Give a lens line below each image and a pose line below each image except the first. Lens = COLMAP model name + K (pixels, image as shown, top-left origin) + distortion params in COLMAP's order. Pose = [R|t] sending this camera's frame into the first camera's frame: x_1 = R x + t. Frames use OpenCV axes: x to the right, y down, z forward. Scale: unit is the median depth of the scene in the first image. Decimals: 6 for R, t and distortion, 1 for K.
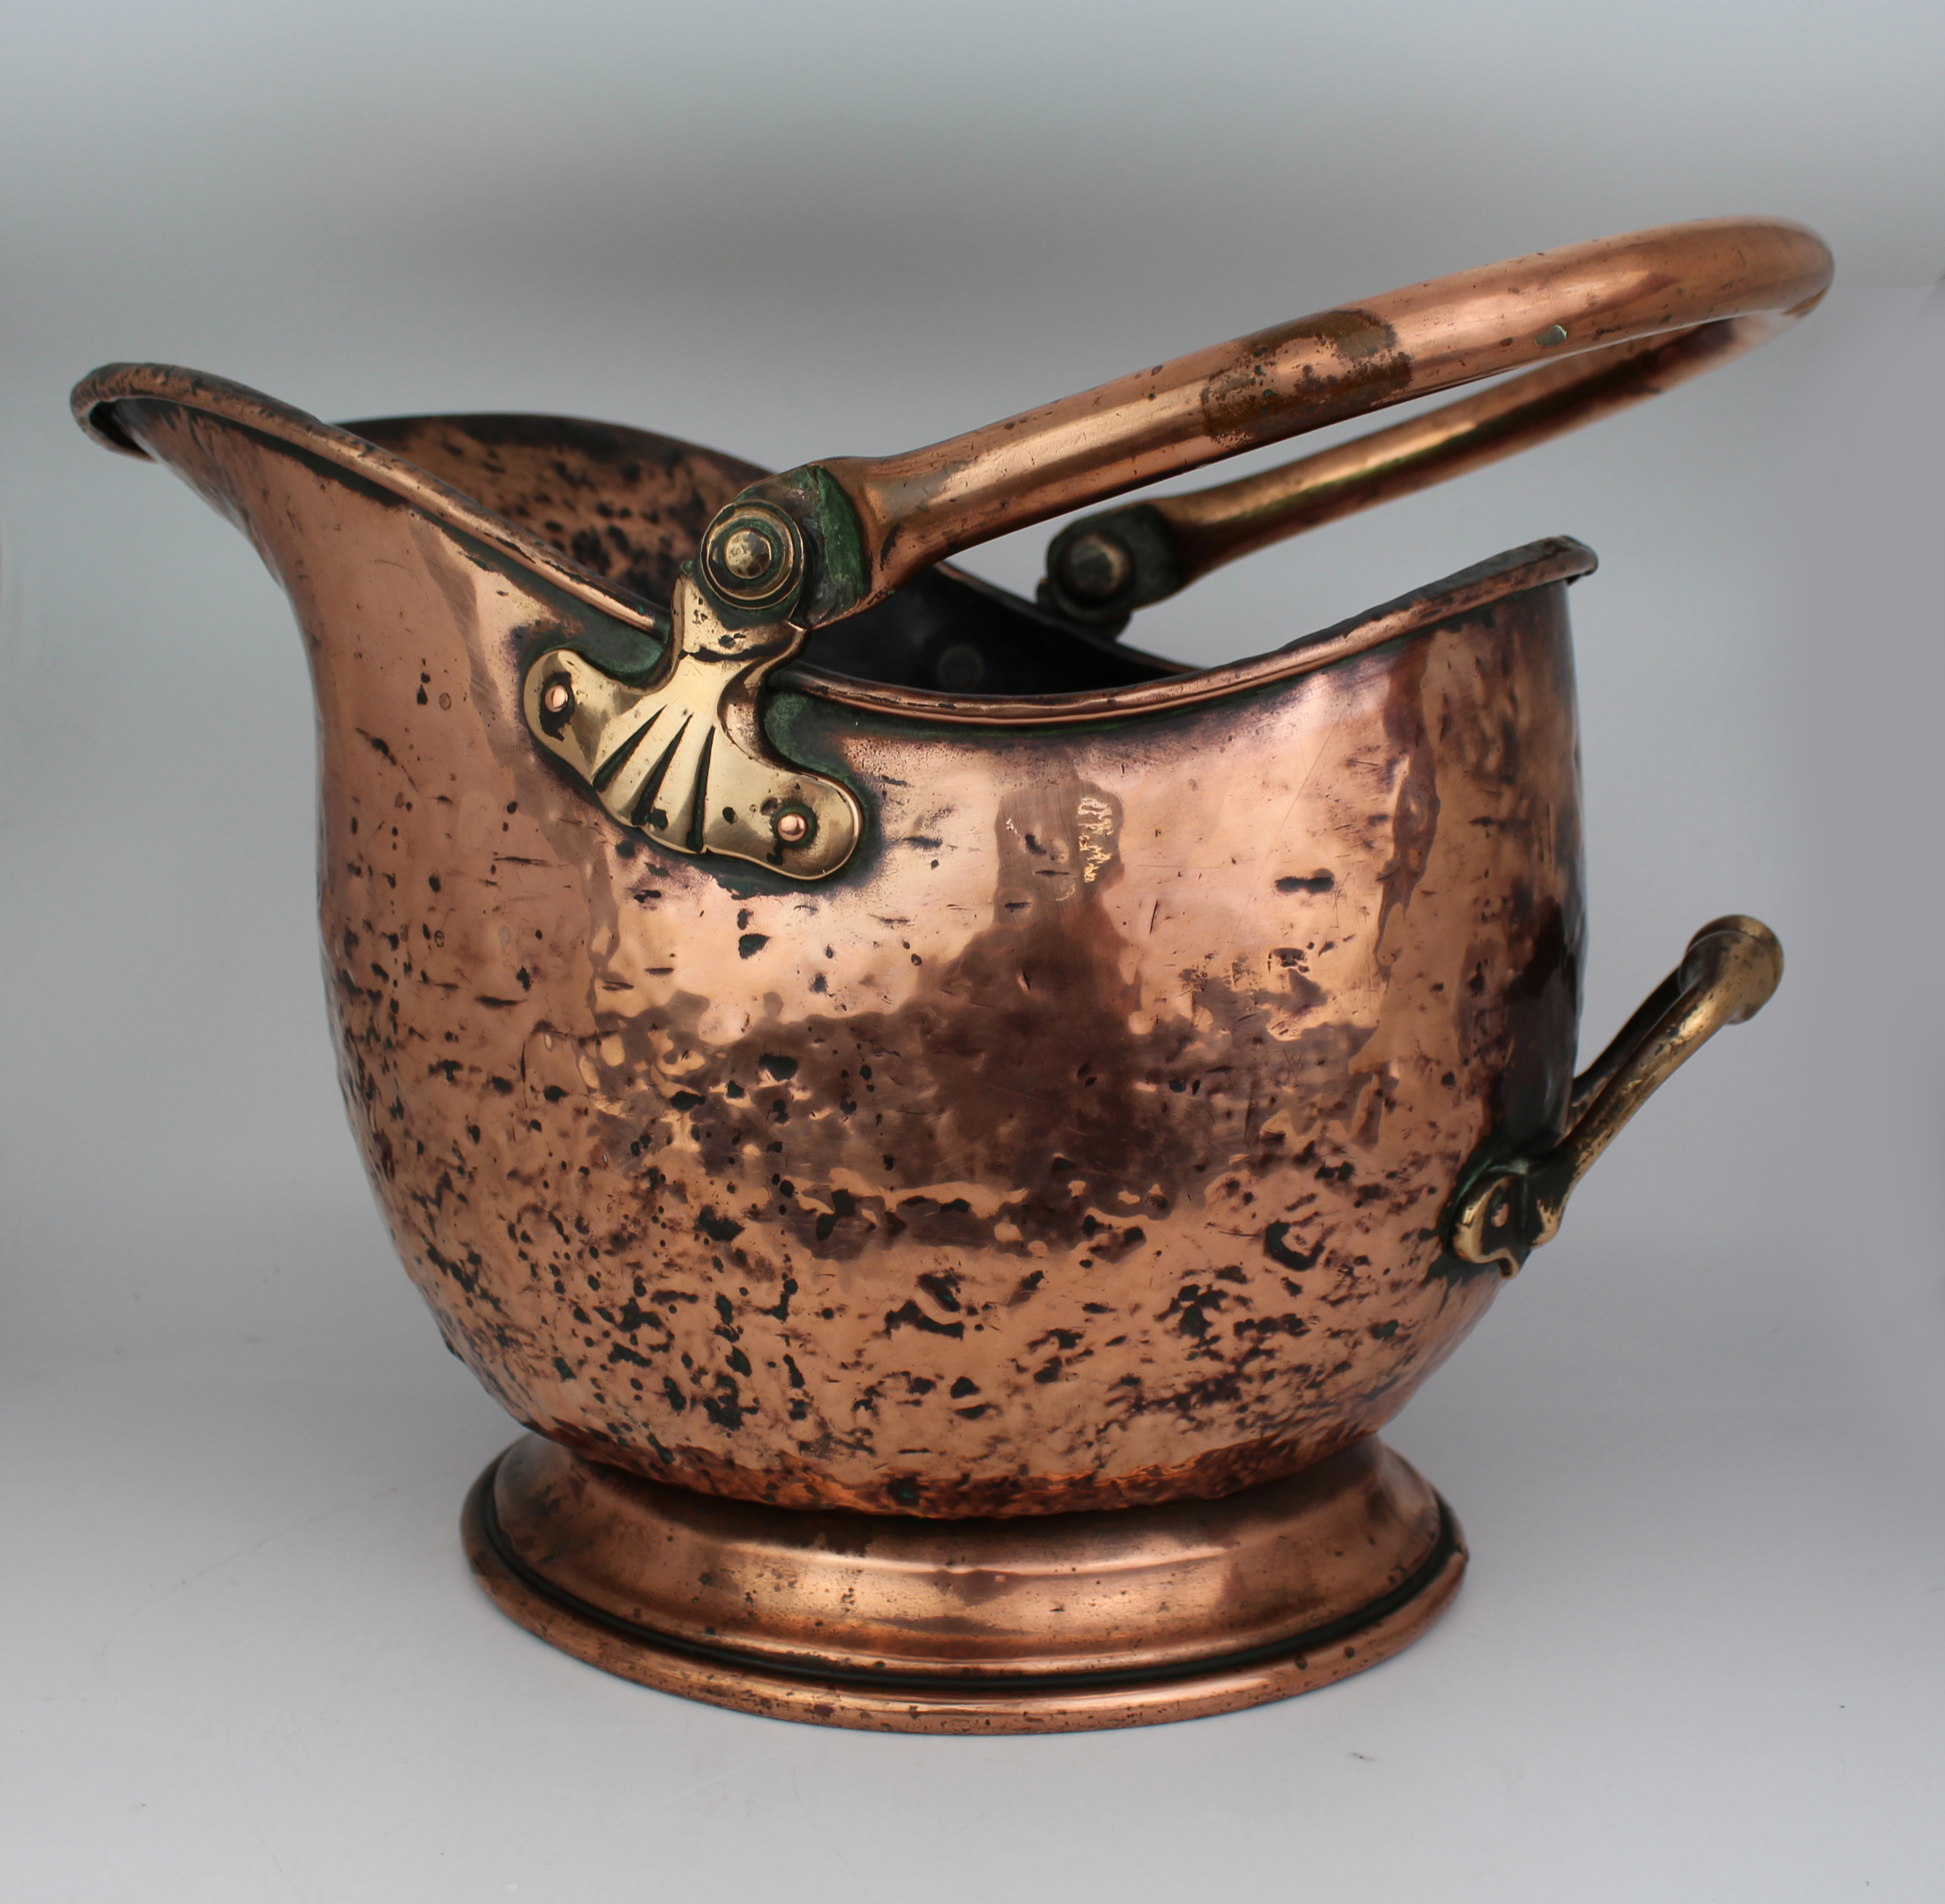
lens RADIAL K [[2584.6, 0, 980.1], [0, 2584.6, 943.1], [0, 0, 1]] dist [-0.128971, 0.000000]
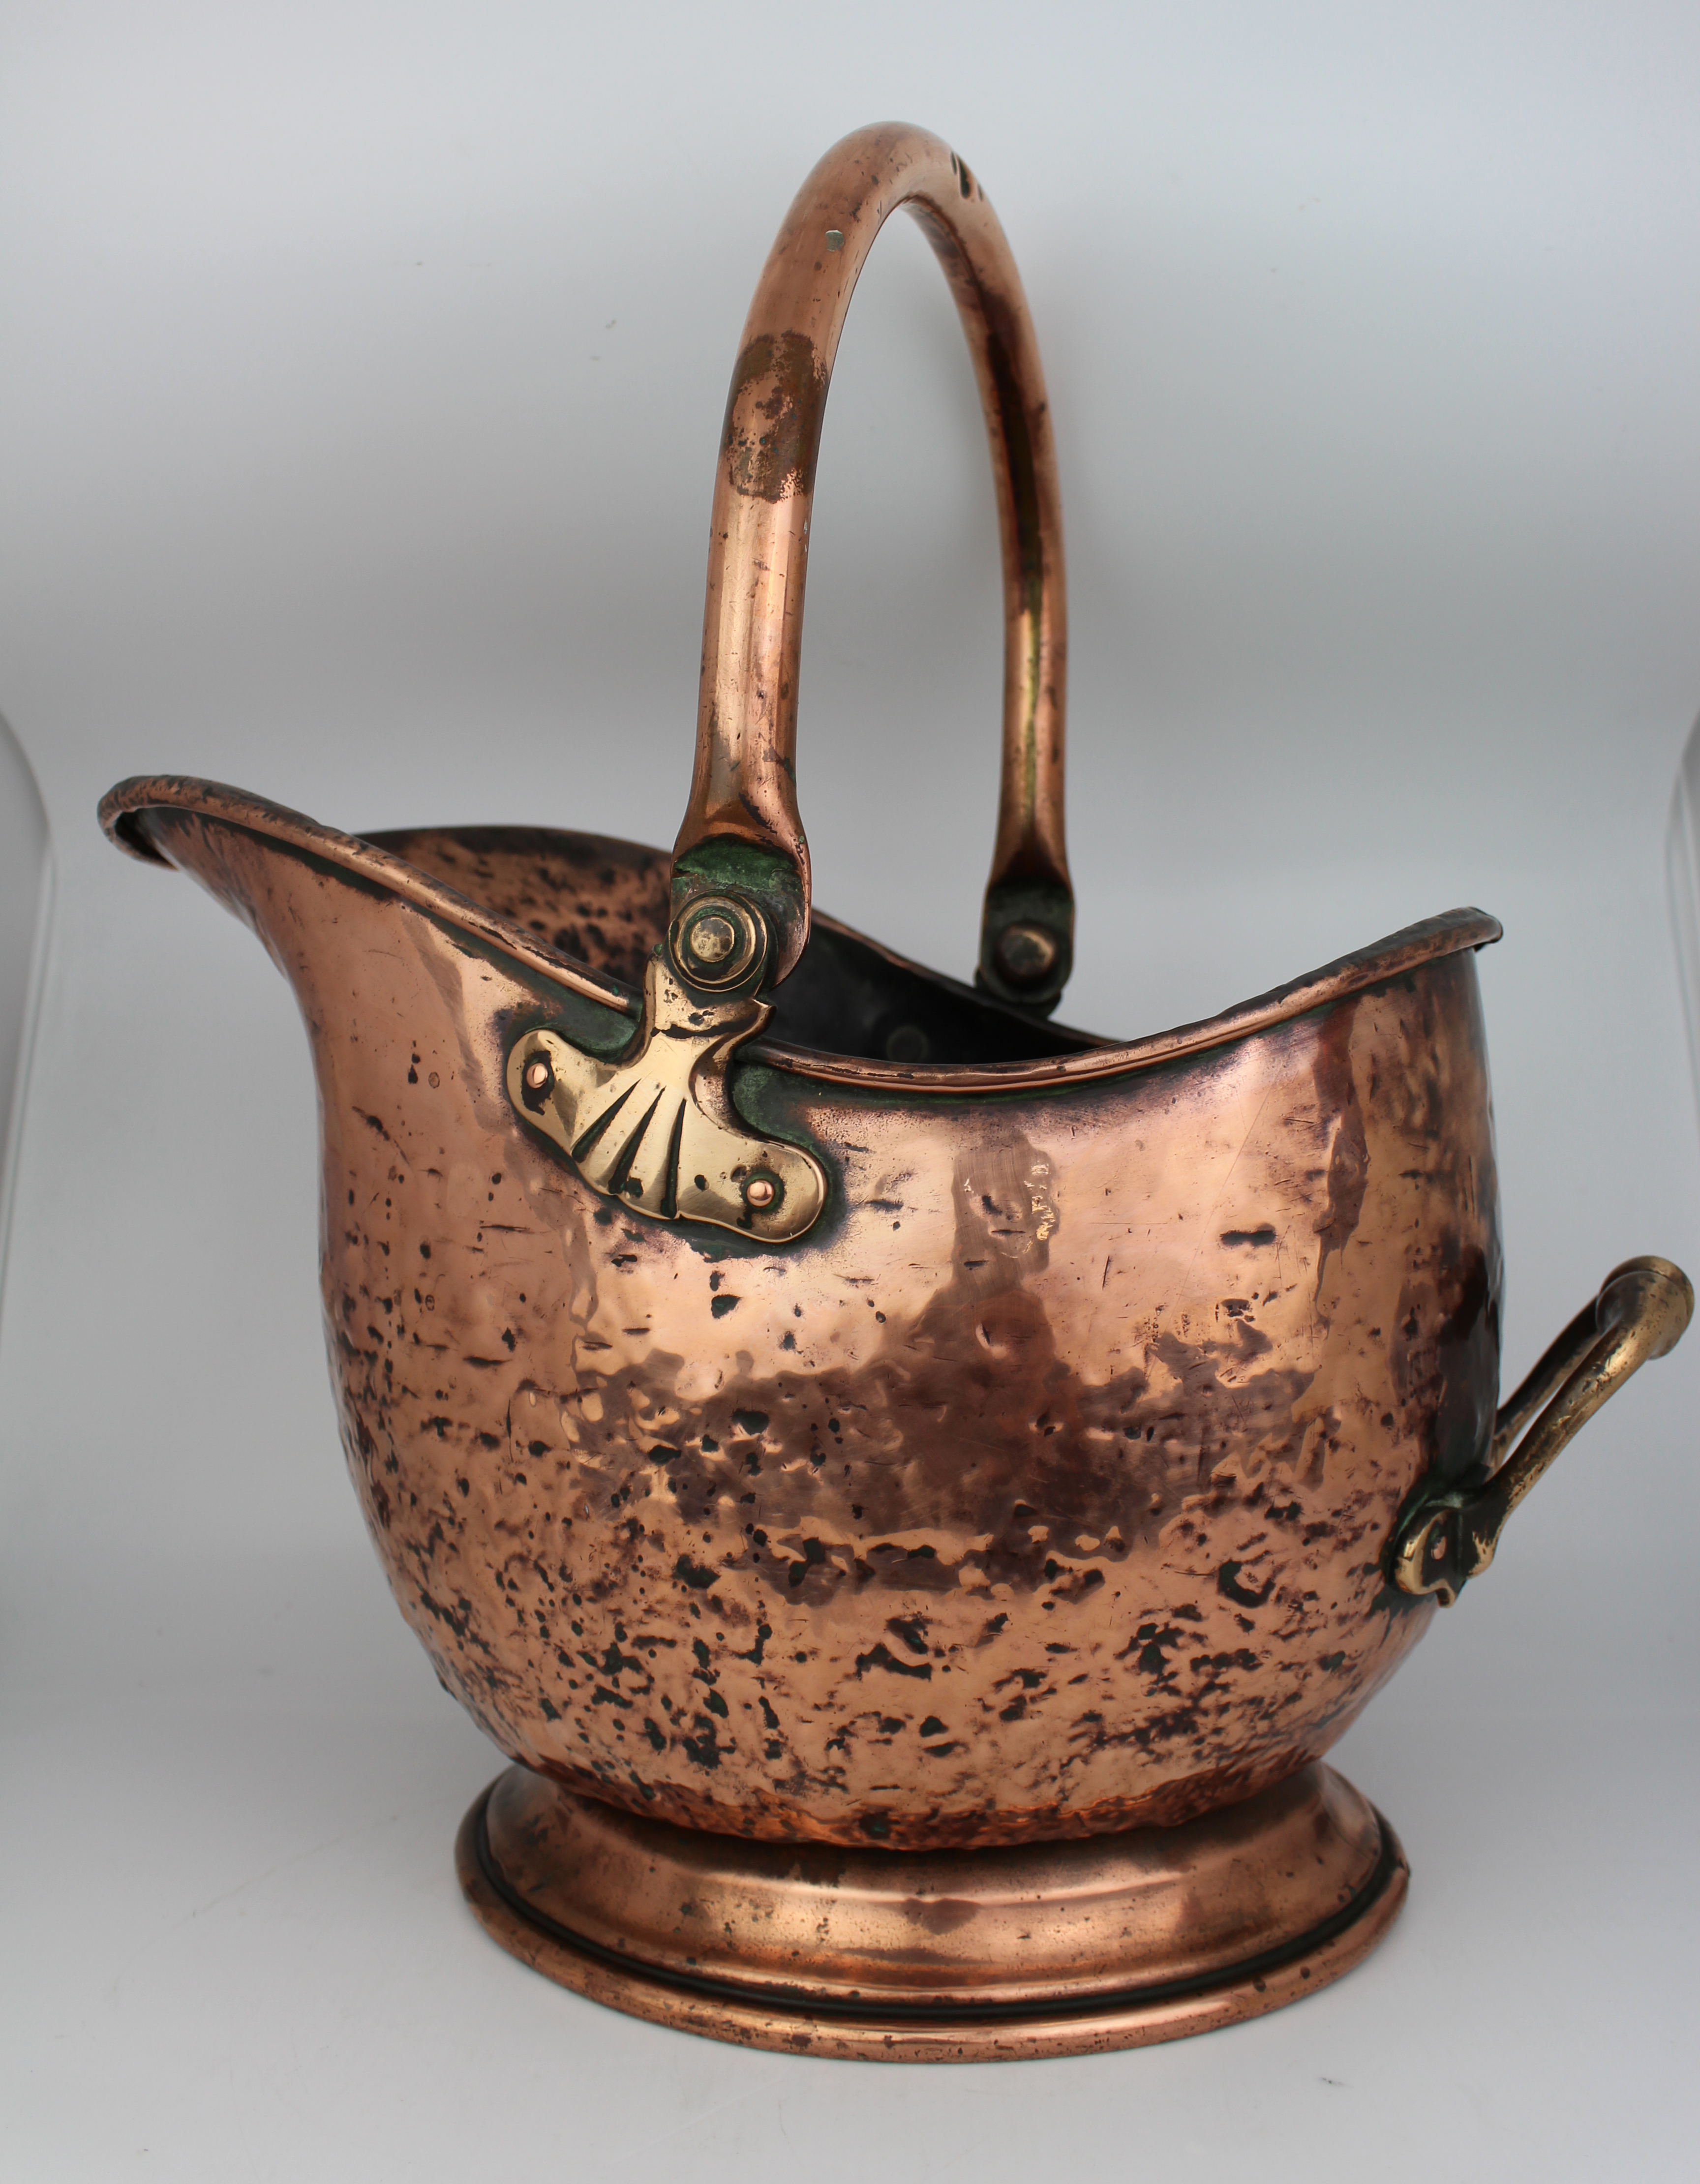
lens RADIAL K [[2186.8, 0, 845.0], [0, 2186.8, 1069.2], [0, 0, 1]] dist [-0.131580, 0.000000]
pose [[0.999419, -0.019707, -0.027804, -0.011871], [0.016803, 0.994738, -0.101065, -0.004044], [0.029650, 0.100539, 0.994491, 0.102245]]
